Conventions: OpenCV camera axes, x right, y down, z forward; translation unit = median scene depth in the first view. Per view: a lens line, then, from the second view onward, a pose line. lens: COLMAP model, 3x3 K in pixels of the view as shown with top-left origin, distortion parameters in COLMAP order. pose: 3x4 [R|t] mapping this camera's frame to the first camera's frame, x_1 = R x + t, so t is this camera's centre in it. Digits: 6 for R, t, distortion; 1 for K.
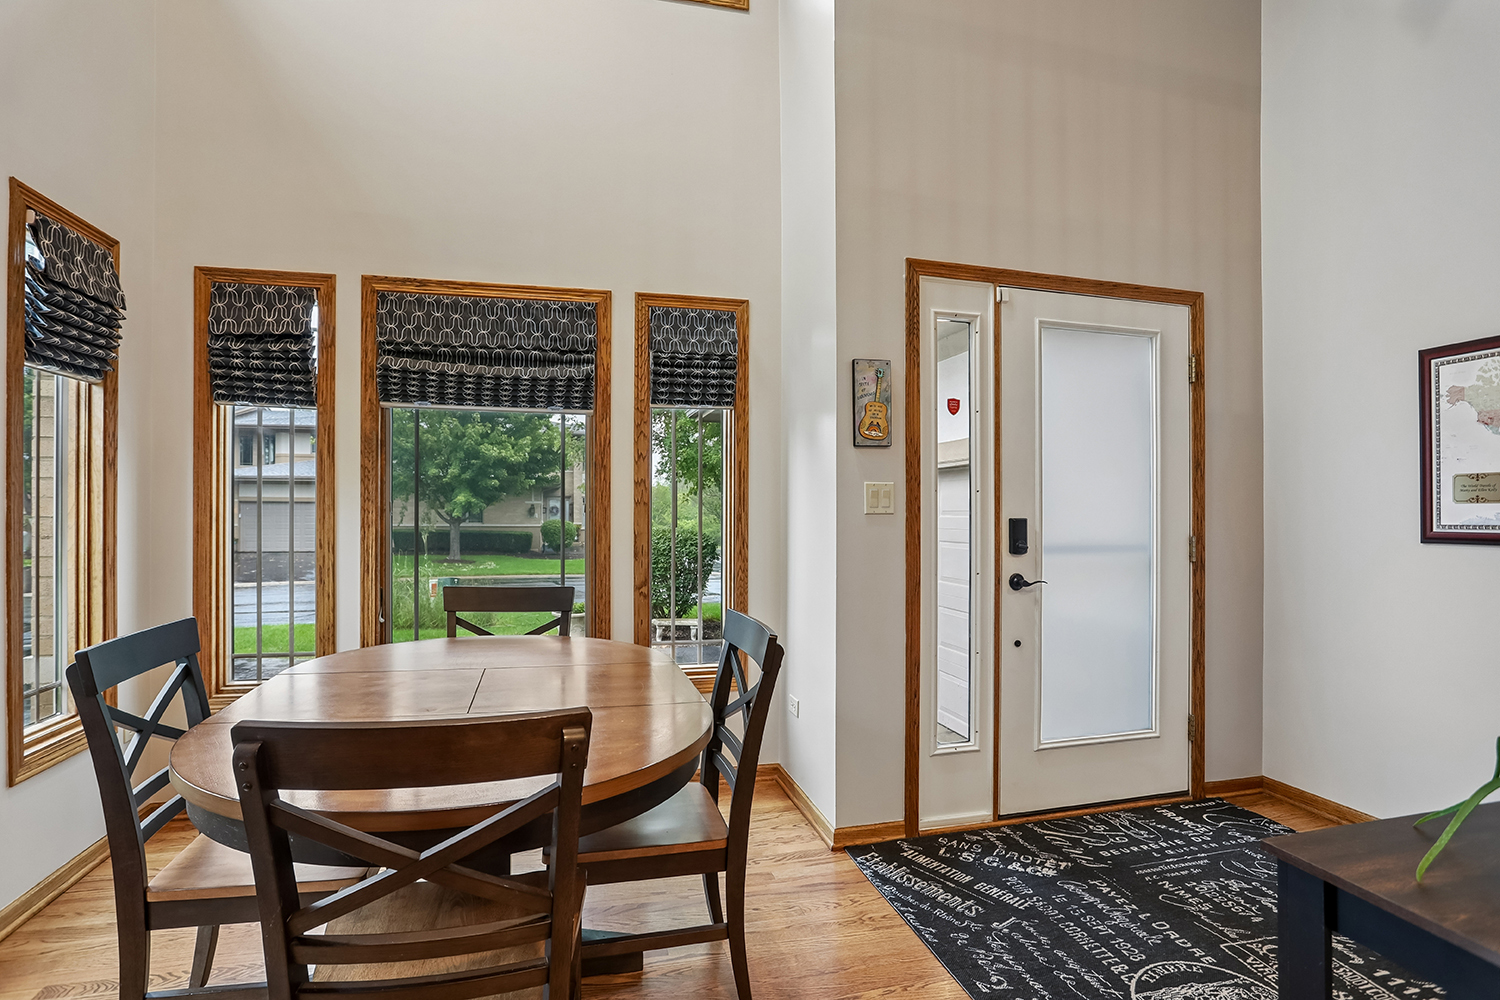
lens RADIAL K [[749.1, 0, 742.5], [0, 749.1, 507.6], [0, 0, 1]] dist [-0.057975, 0.021230]
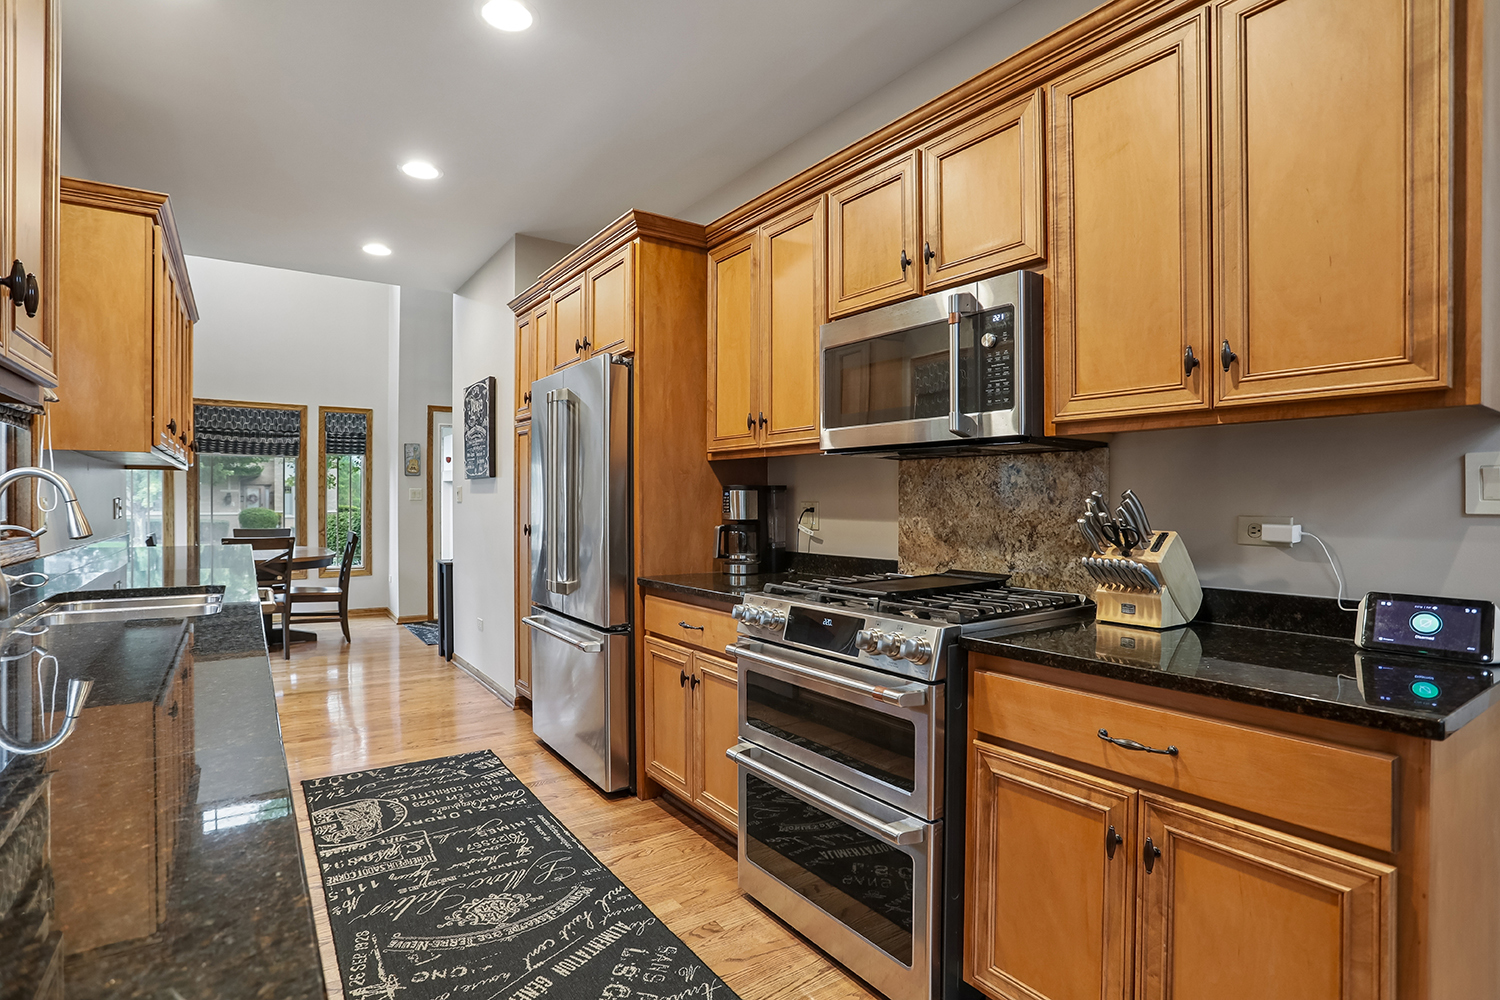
lens RADIAL K [[749.1, 0, 756.9], [0, 749.1, 497.3], [0, 0, 1]] dist [-0.057975, 0.021230]
pose [[0.934105, -0.000251, 0.356998, 0.334827], [-0.000460, 0.999998, 0.001907, -0.006254], [-0.356998, -0.001946, 0.934103, -1.741785]]
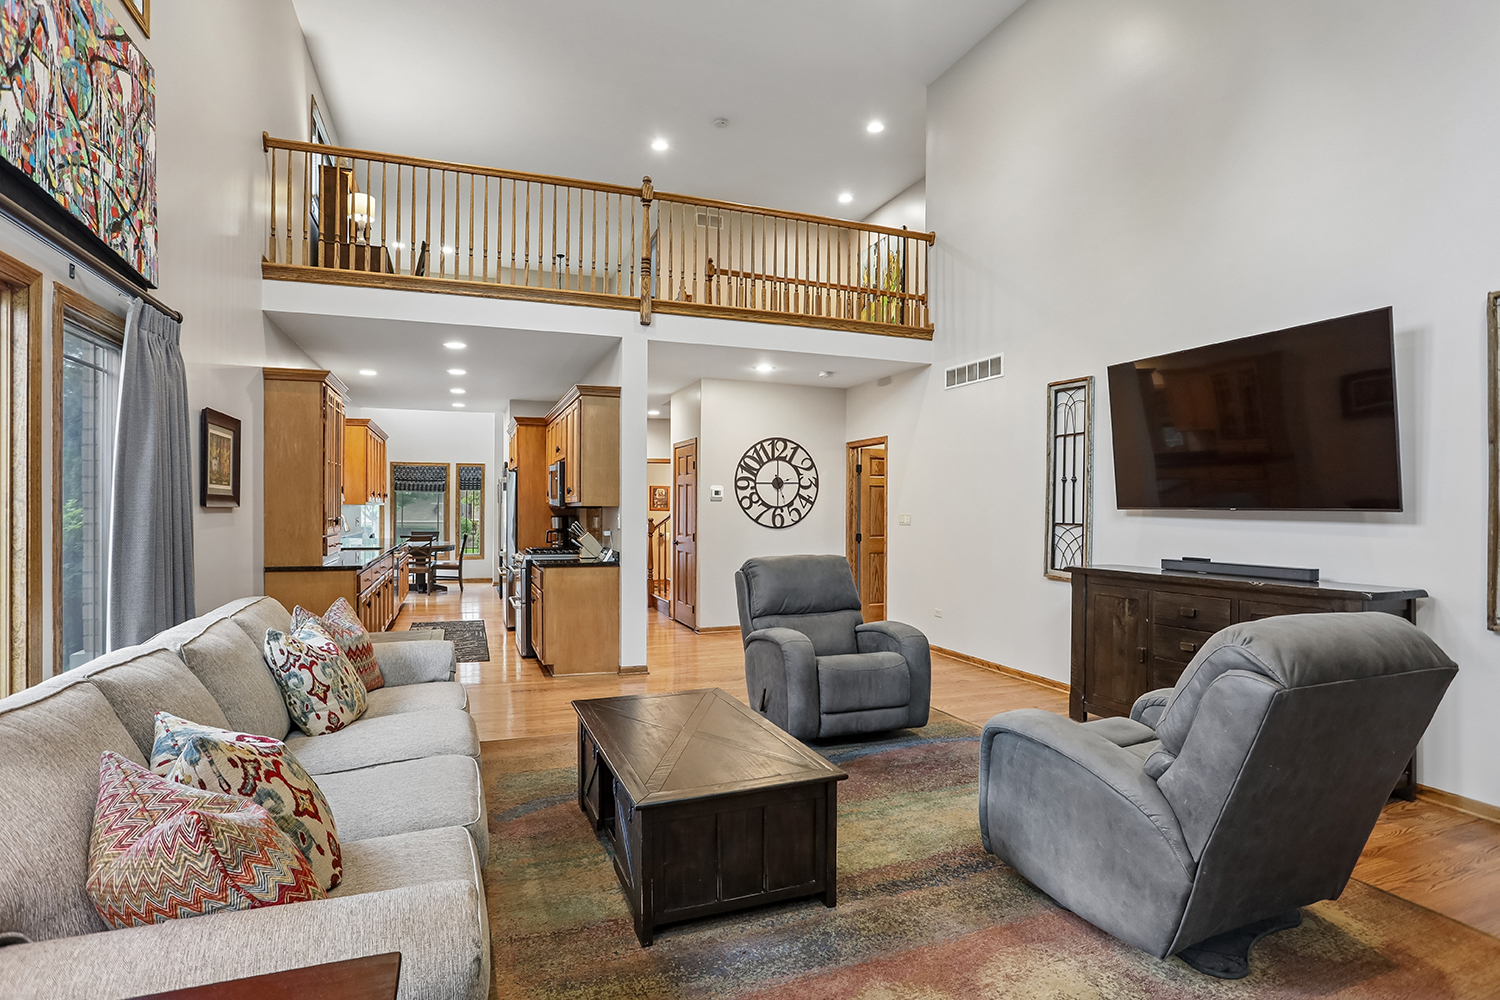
lens RADIAL K [[749.1, 0, 753.1], [0, 749.1, 507.8], [0, 0, 1]] dist [-0.057975, 0.021230]
pose [[0.991525, -0.004915, 0.129824, 1.017140], [0.004010, 0.999966, 0.007233, -0.064904], [-0.129855, -0.006651, 0.991511, -3.522268]]
